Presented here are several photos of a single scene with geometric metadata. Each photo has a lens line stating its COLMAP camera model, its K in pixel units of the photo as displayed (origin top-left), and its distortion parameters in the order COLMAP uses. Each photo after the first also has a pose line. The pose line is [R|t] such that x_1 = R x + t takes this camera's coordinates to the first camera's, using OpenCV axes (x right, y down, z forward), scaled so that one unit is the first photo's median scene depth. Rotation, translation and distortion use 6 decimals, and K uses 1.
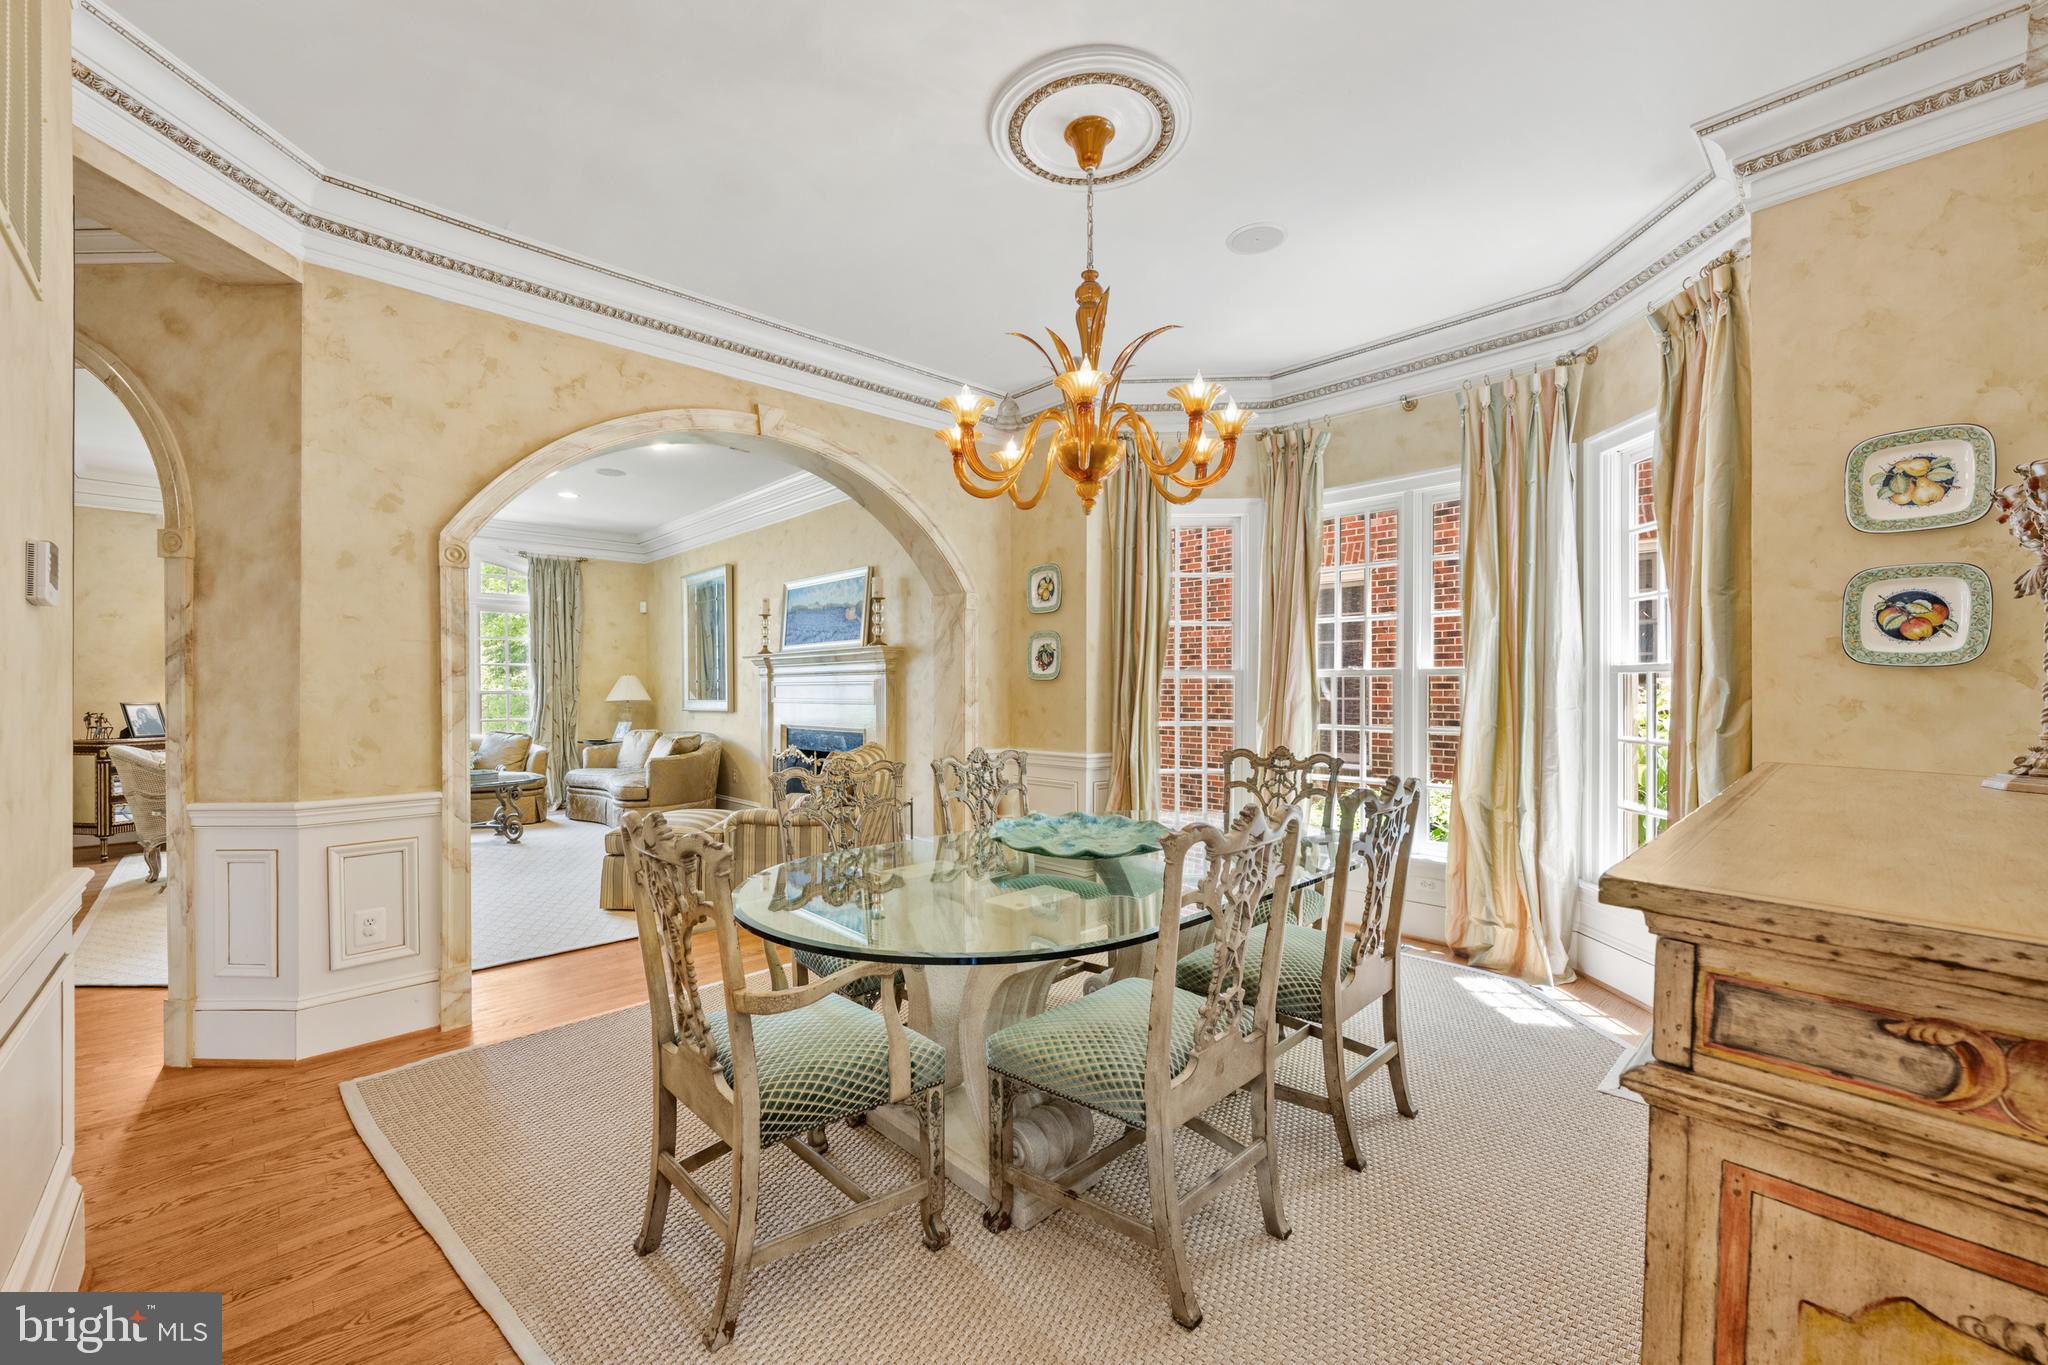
lens RADIAL K [[819.4, 0, 1024.2], [0, 819.4, 685.7], [0, 0, 1]] dist [-0.001472, 0.000059]
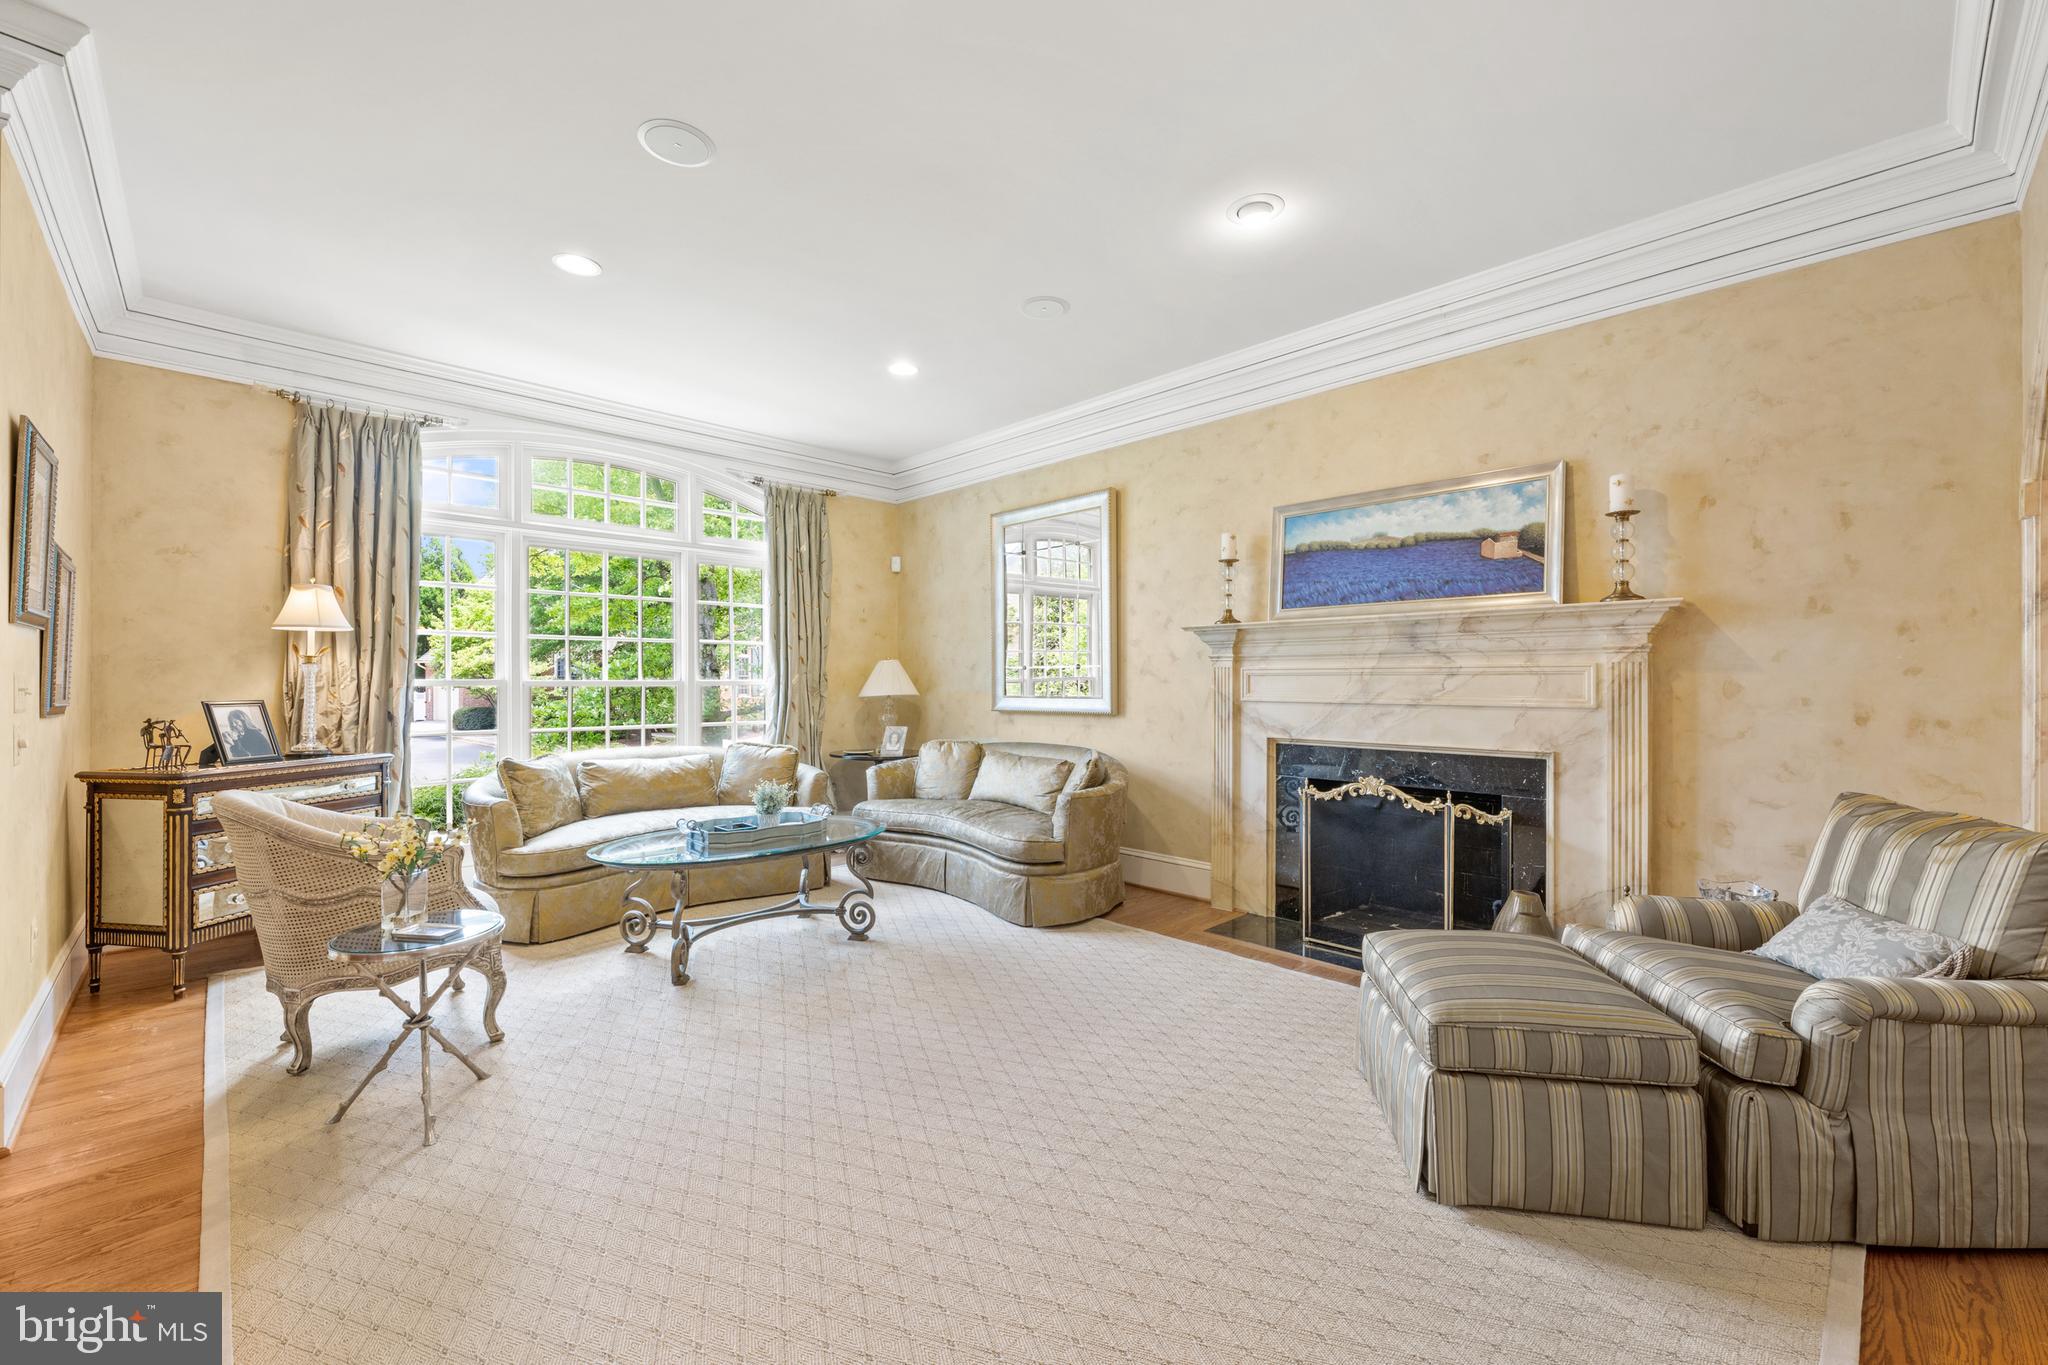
lens RADIAL K [[819.4, 0, 1022.4], [0, 819.4, 673.1], [0, 0, 1]] dist [-0.001472, 0.000059]
pose [[0.999970, 0.002983, 0.007099, -0.427877], [-0.002958, 0.999990, -0.003460, 0.001118], [-0.007109, 0.003439, 0.999969, 0.339543]]
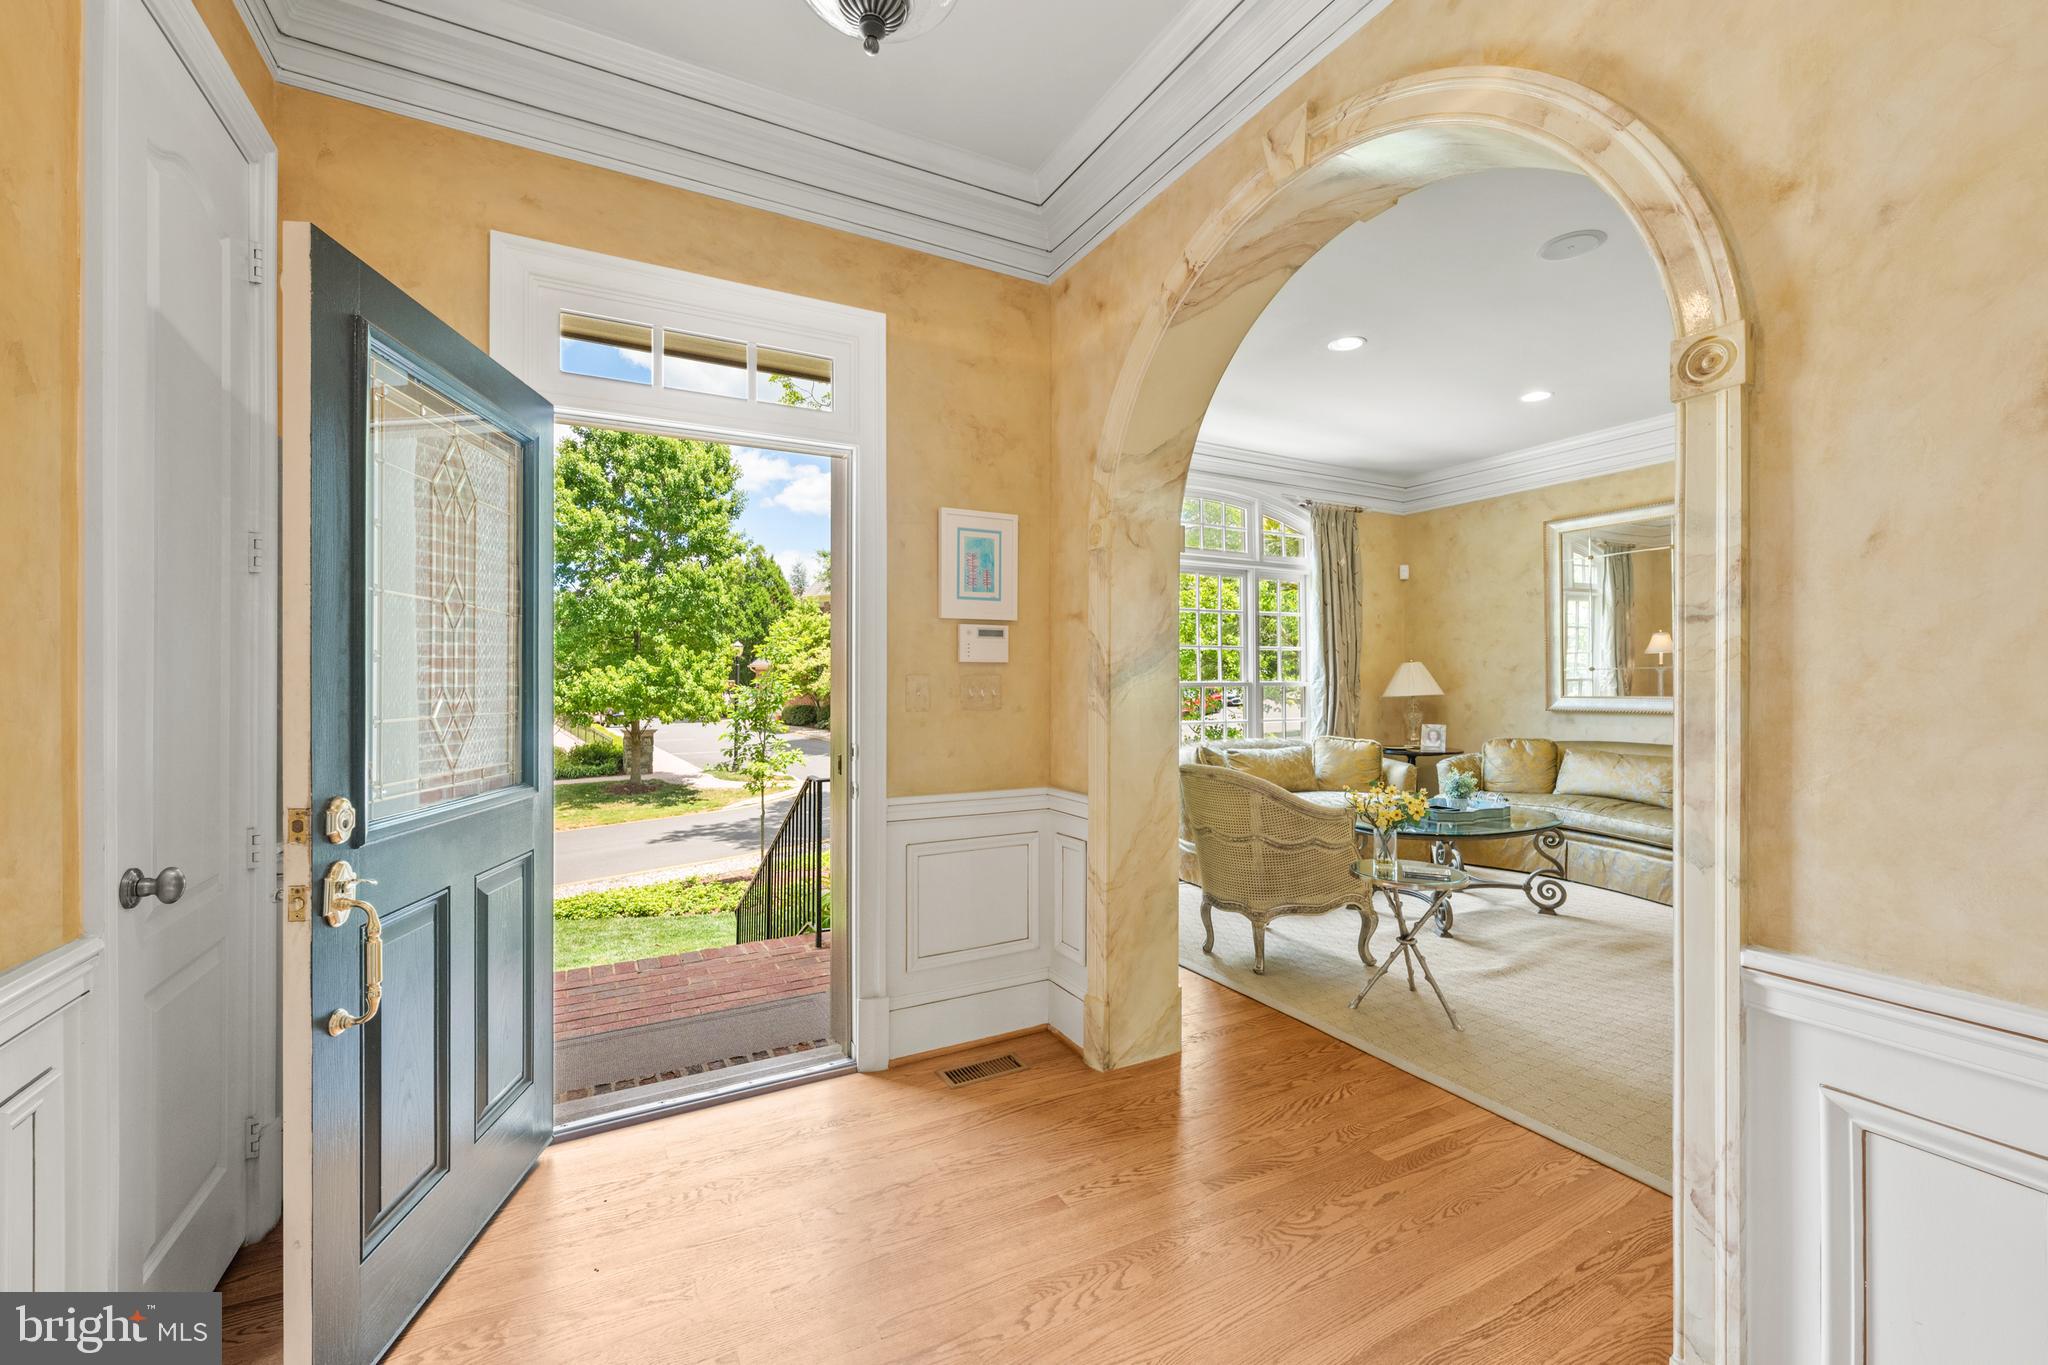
lens RADIAL K [[819.4, 0, 1014.9], [0, 819.4, 676.4], [0, 0, 1]] dist [-0.001472, 0.000059]
pose [[0.962969, 0.001155, -0.269608, -0.722746], [-0.000612, 0.999998, 0.002096, -0.001021], [0.269610, -0.001853, 0.962968, 0.204191]]
